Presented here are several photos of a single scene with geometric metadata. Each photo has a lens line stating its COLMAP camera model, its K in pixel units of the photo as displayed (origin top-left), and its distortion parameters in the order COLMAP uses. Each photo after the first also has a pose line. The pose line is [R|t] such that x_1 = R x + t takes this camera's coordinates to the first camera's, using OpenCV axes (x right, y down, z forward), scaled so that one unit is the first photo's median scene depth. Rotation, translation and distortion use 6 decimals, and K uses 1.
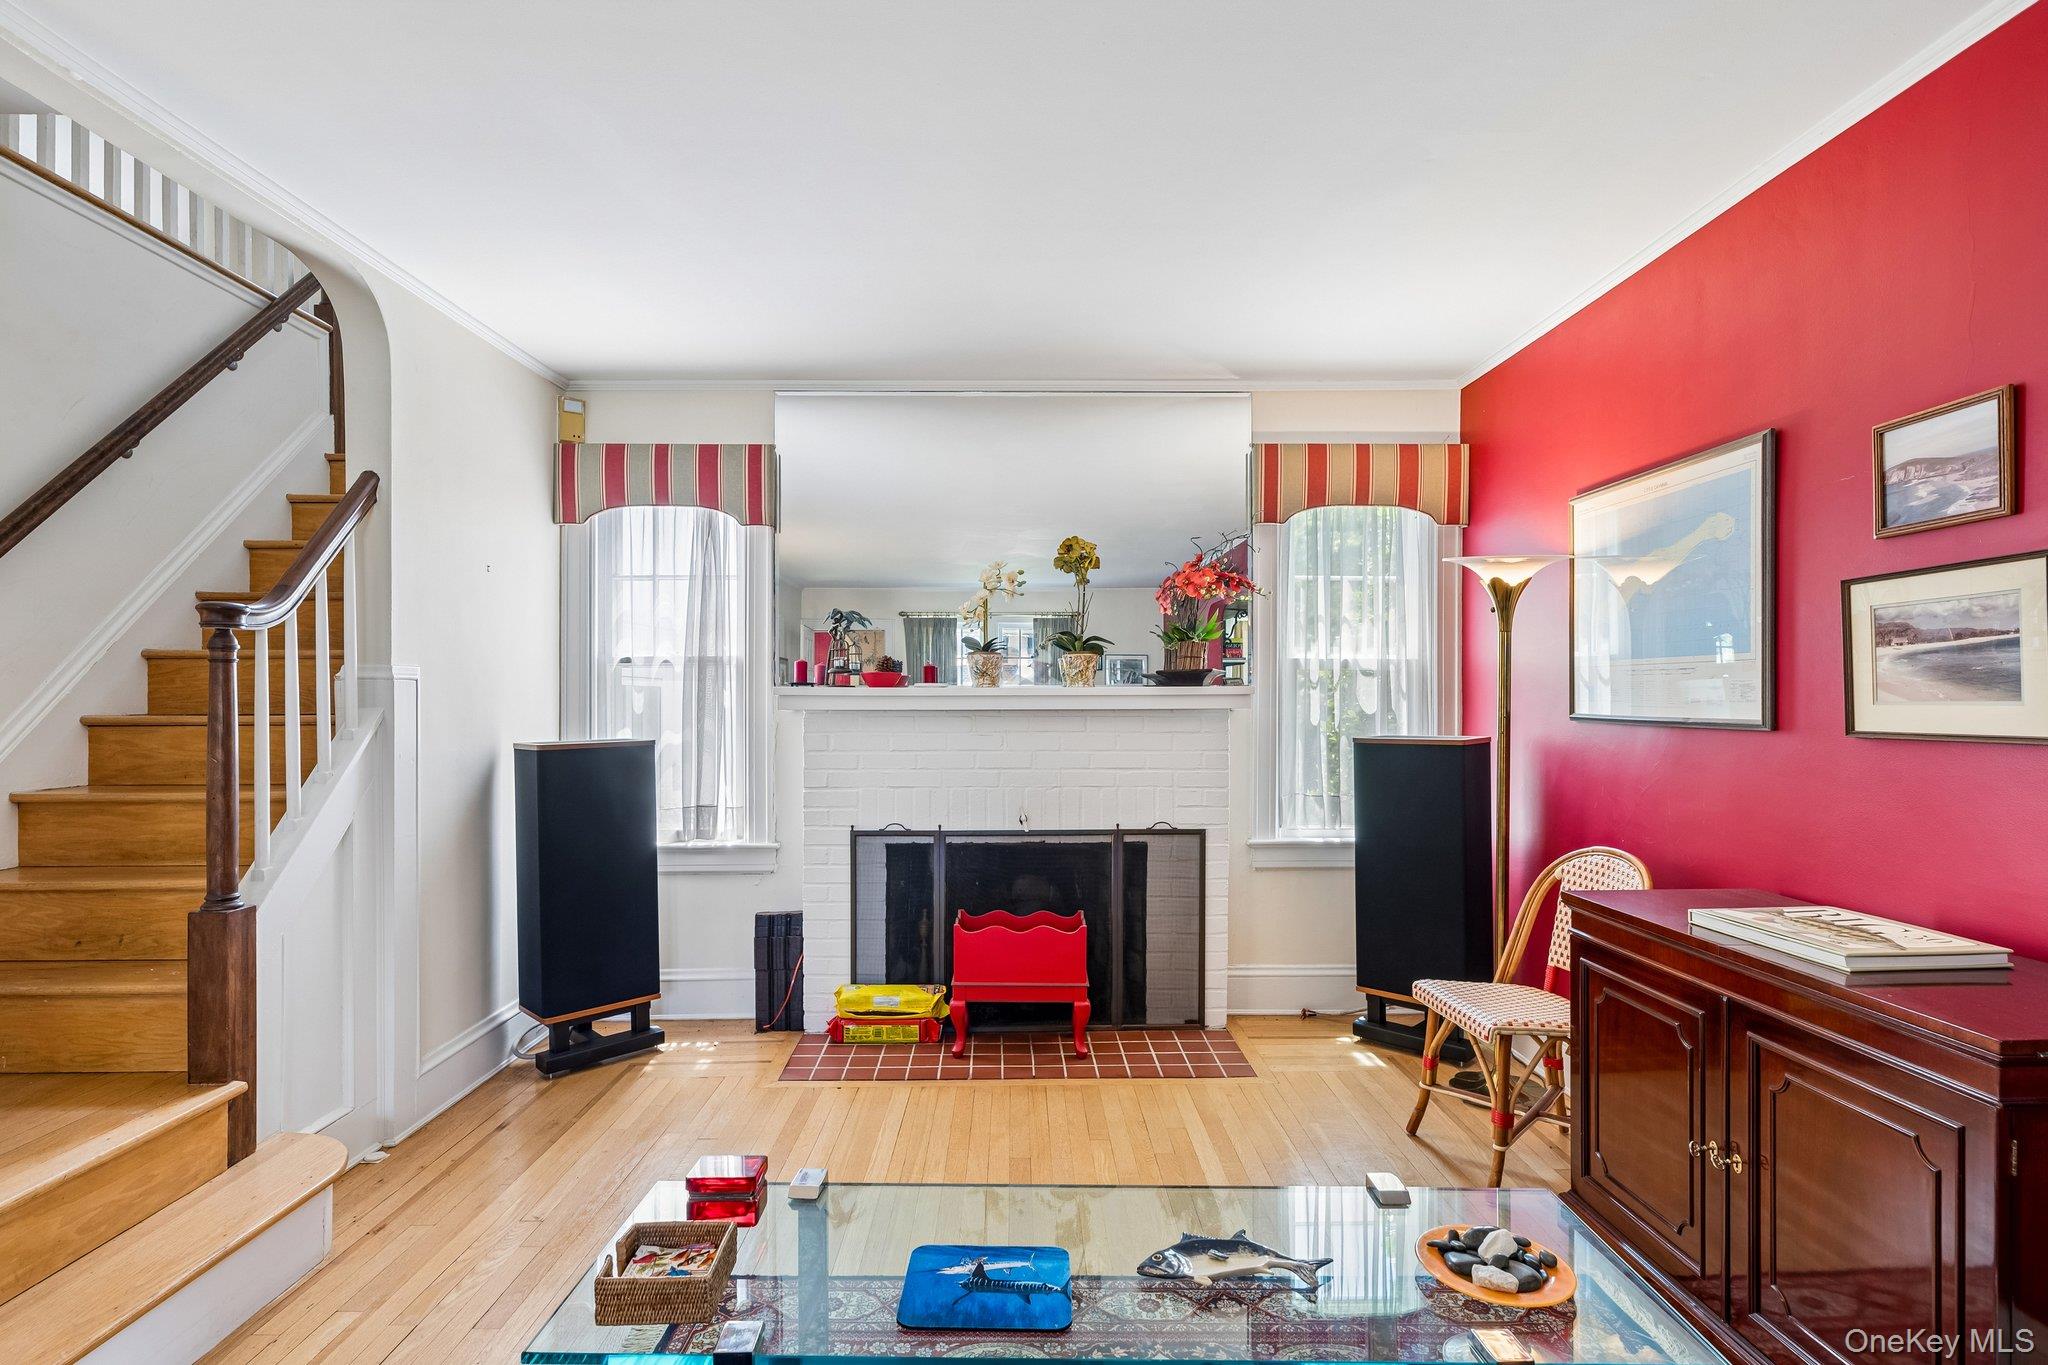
lens RADIAL K [[1027.6, 0, 1013.3], [0, 1027.6, 700.7], [0, 0, 1]] dist [0.016597, 0.000200]
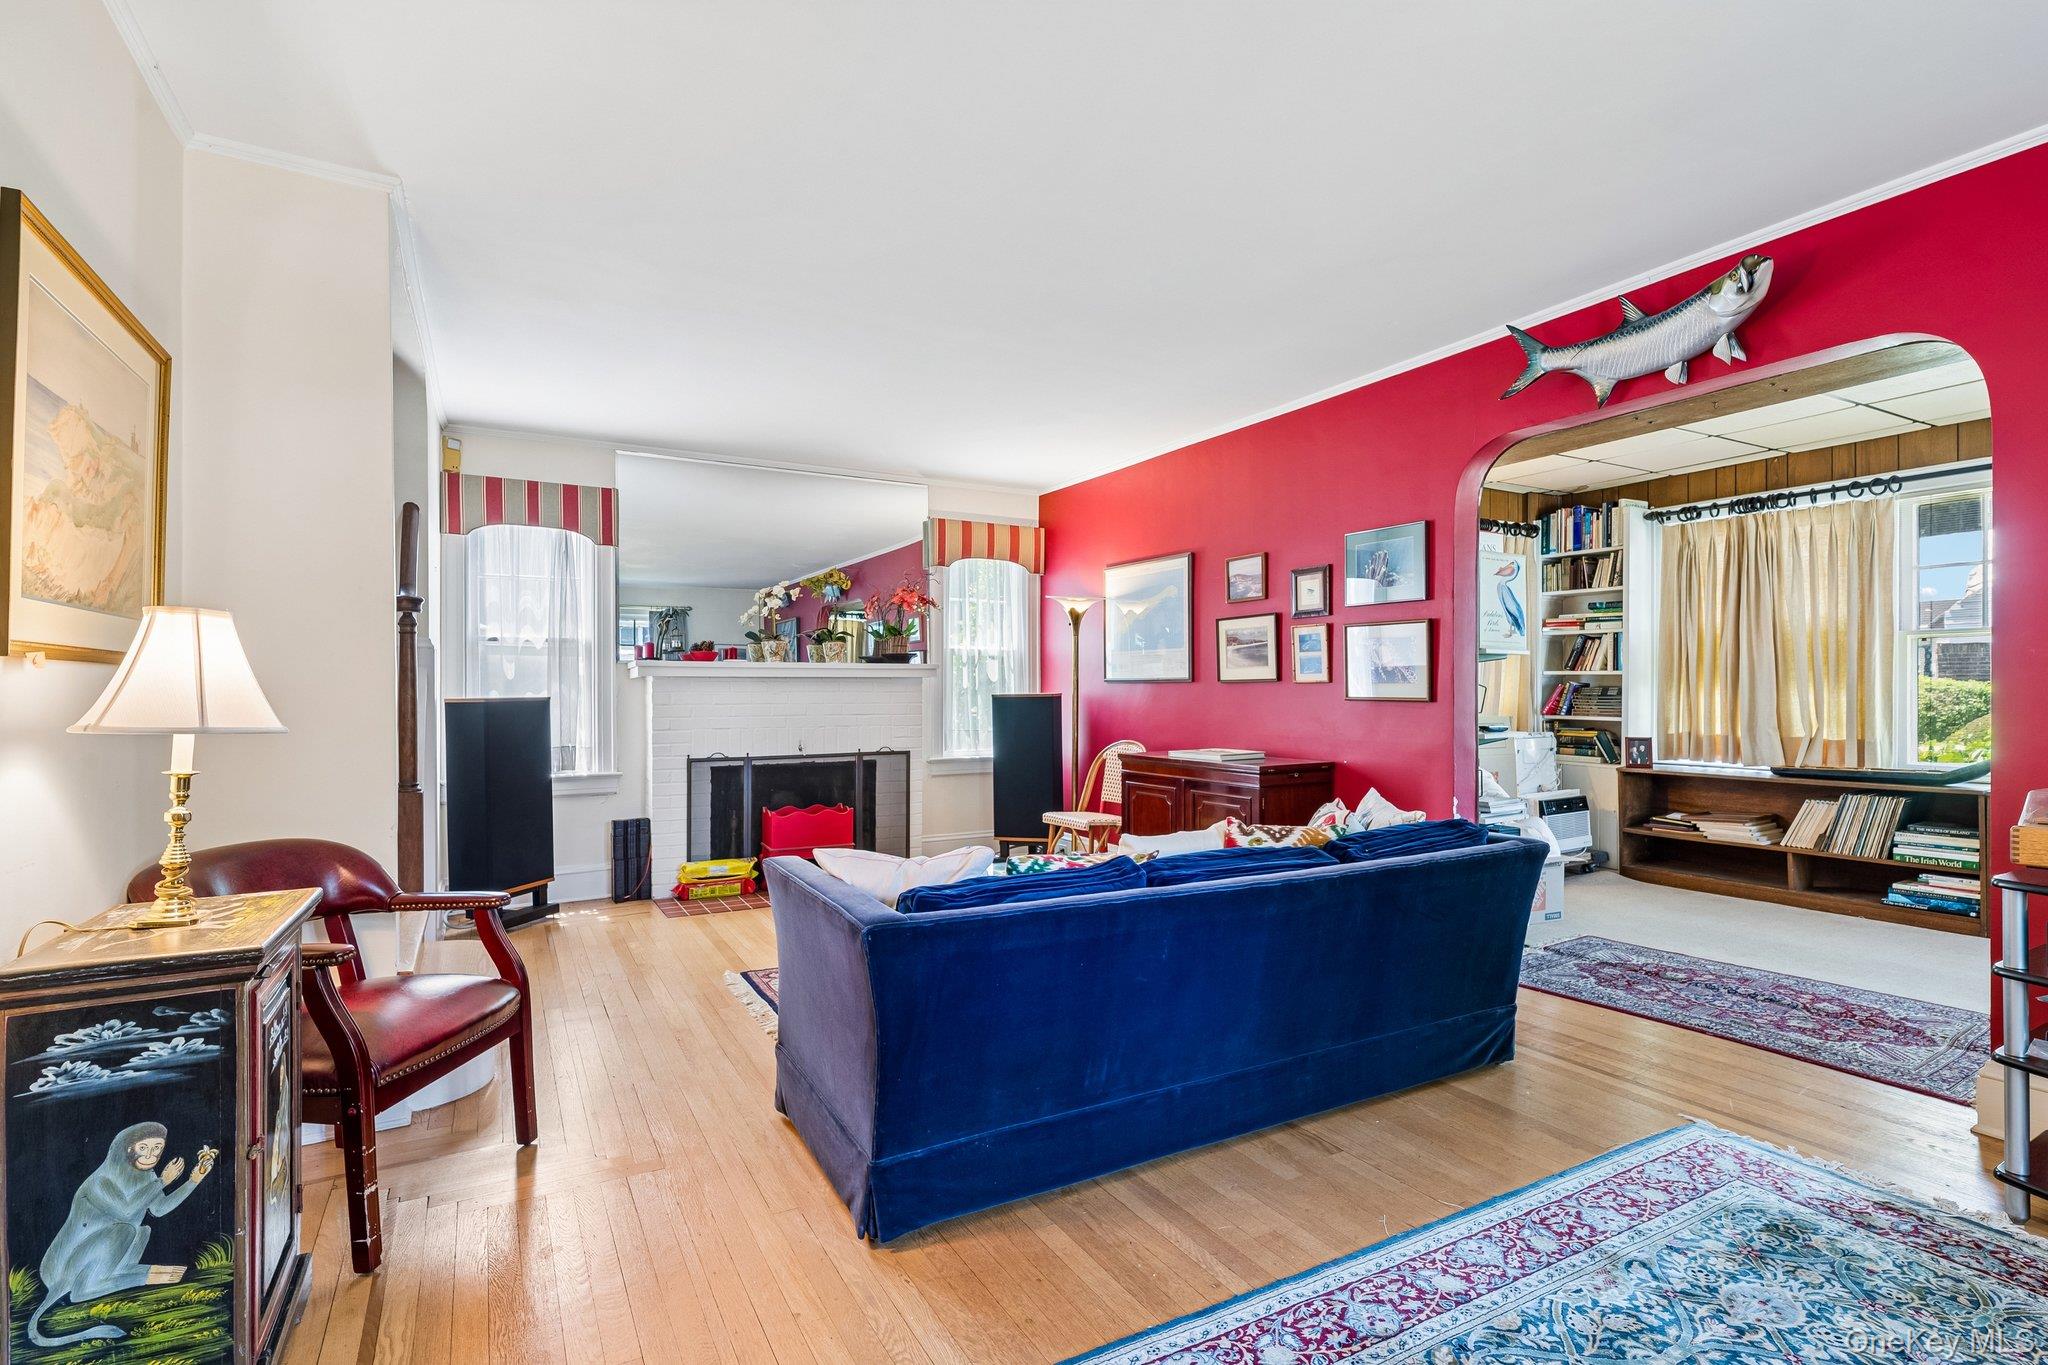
lens RADIAL K [[988.3, 0, 1023.0], [0, 988.3, 691.2], [0, 0, 1]] dist [0.024689, 0.000748]
pose [[0.875024, -0.001223, 0.484078, -0.423238], [0.002609, 0.999994, -0.002189, 0.034051], [-0.484072, 0.003178, 0.875022, -0.475621]]
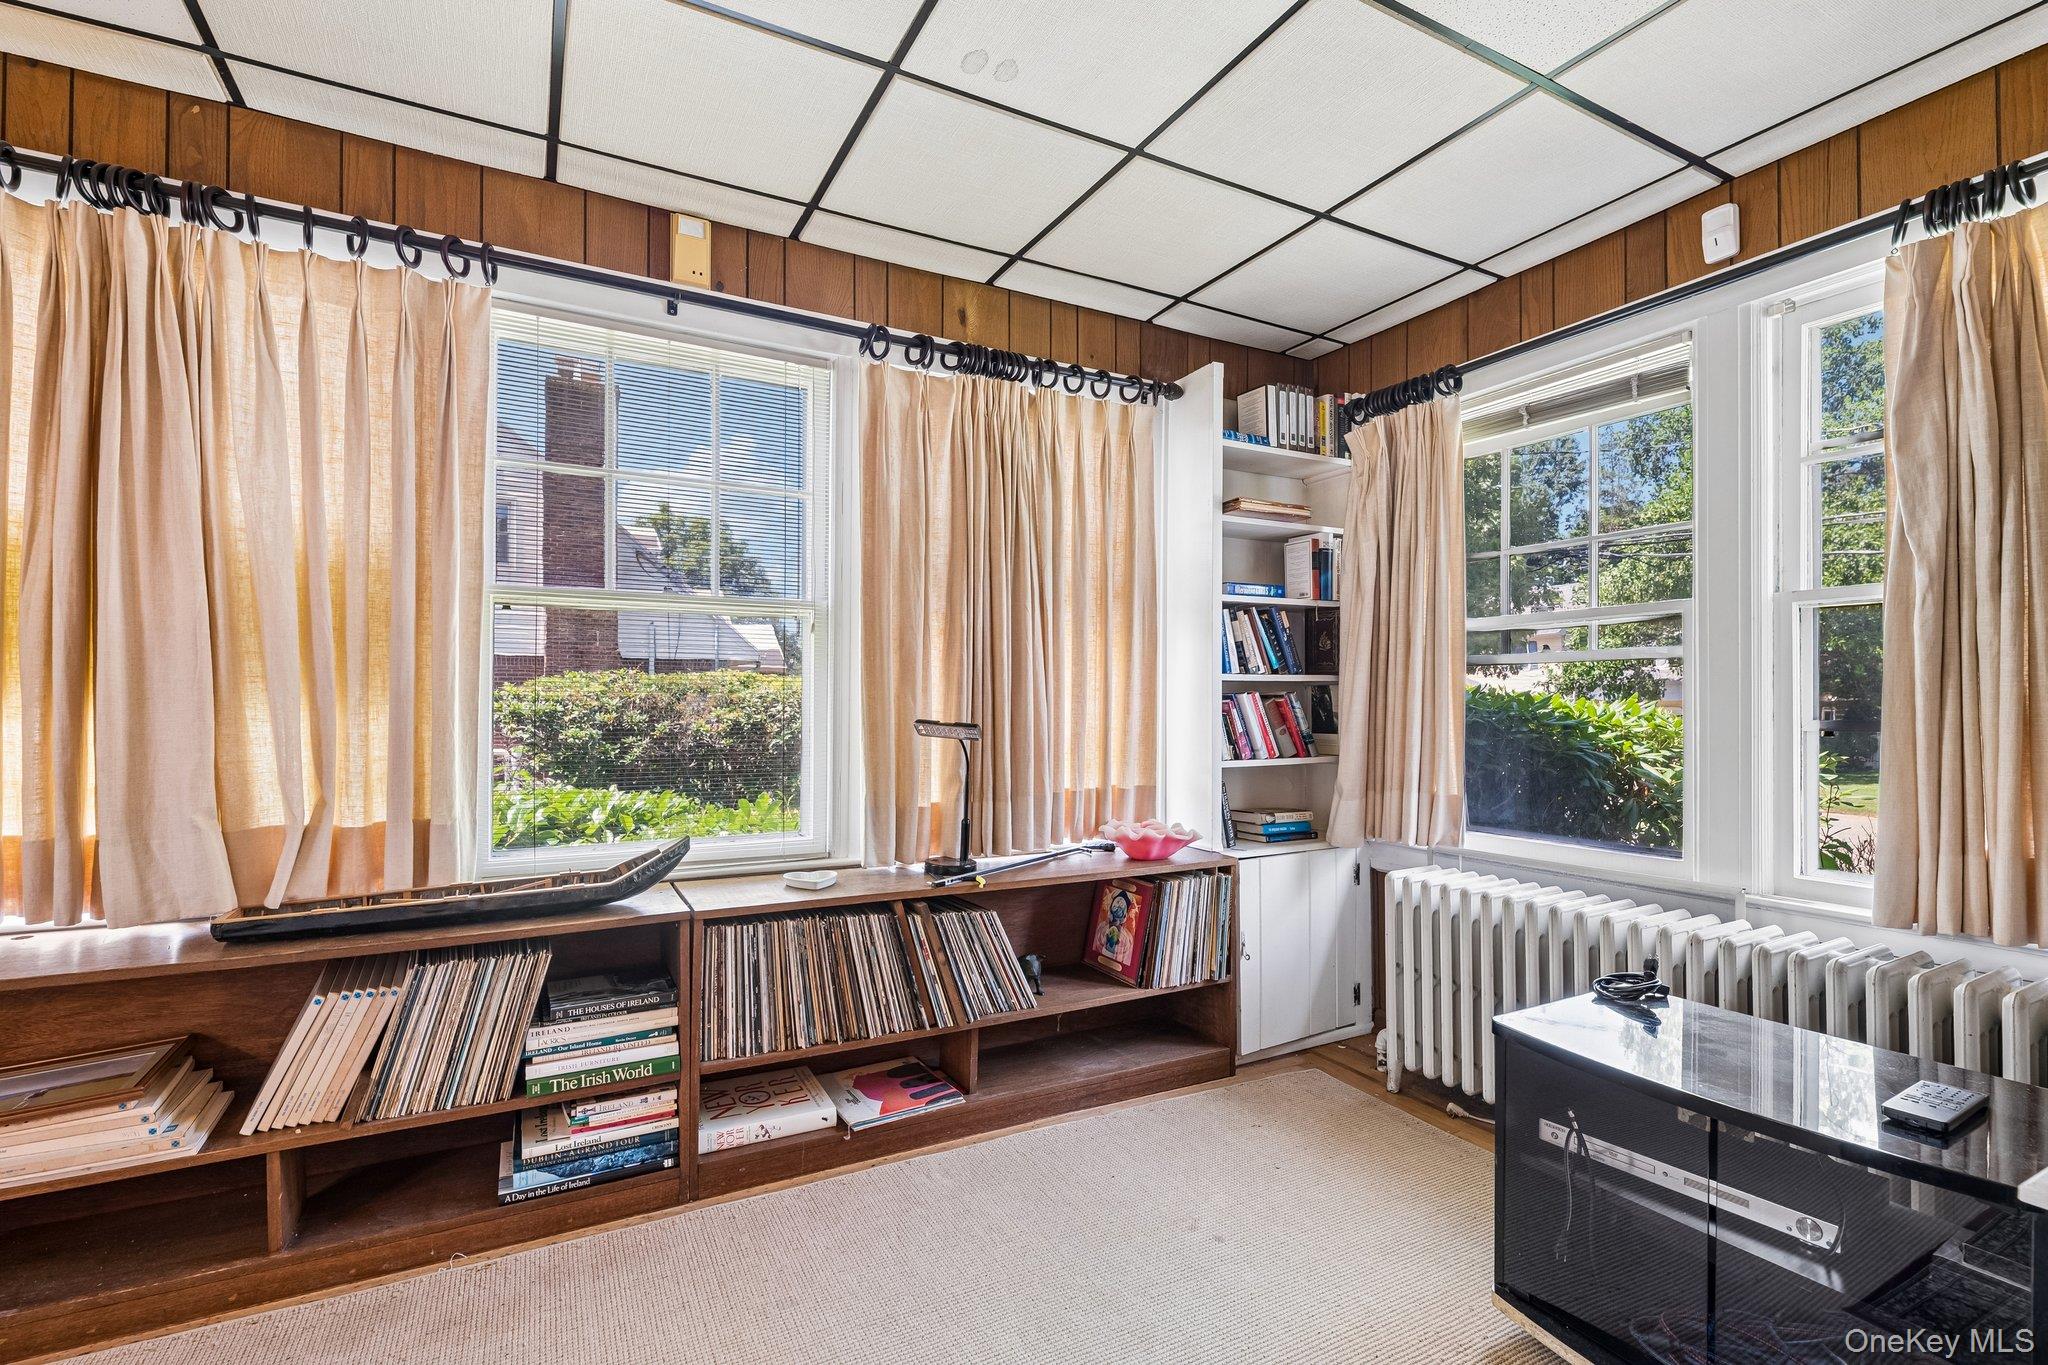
lens RADIAL K [[932.3, 0, 1017.0], [0, 932.3, 683.1], [0, 0, 1]] dist [0.000345, -0.000088]
pose [[-0.483484, -0.001538, 0.875352, 0.546866], [-0.006754, 0.999975, -0.001974, 0.017425], [-0.875327, -0.006867, -0.483482, 0.106240]]
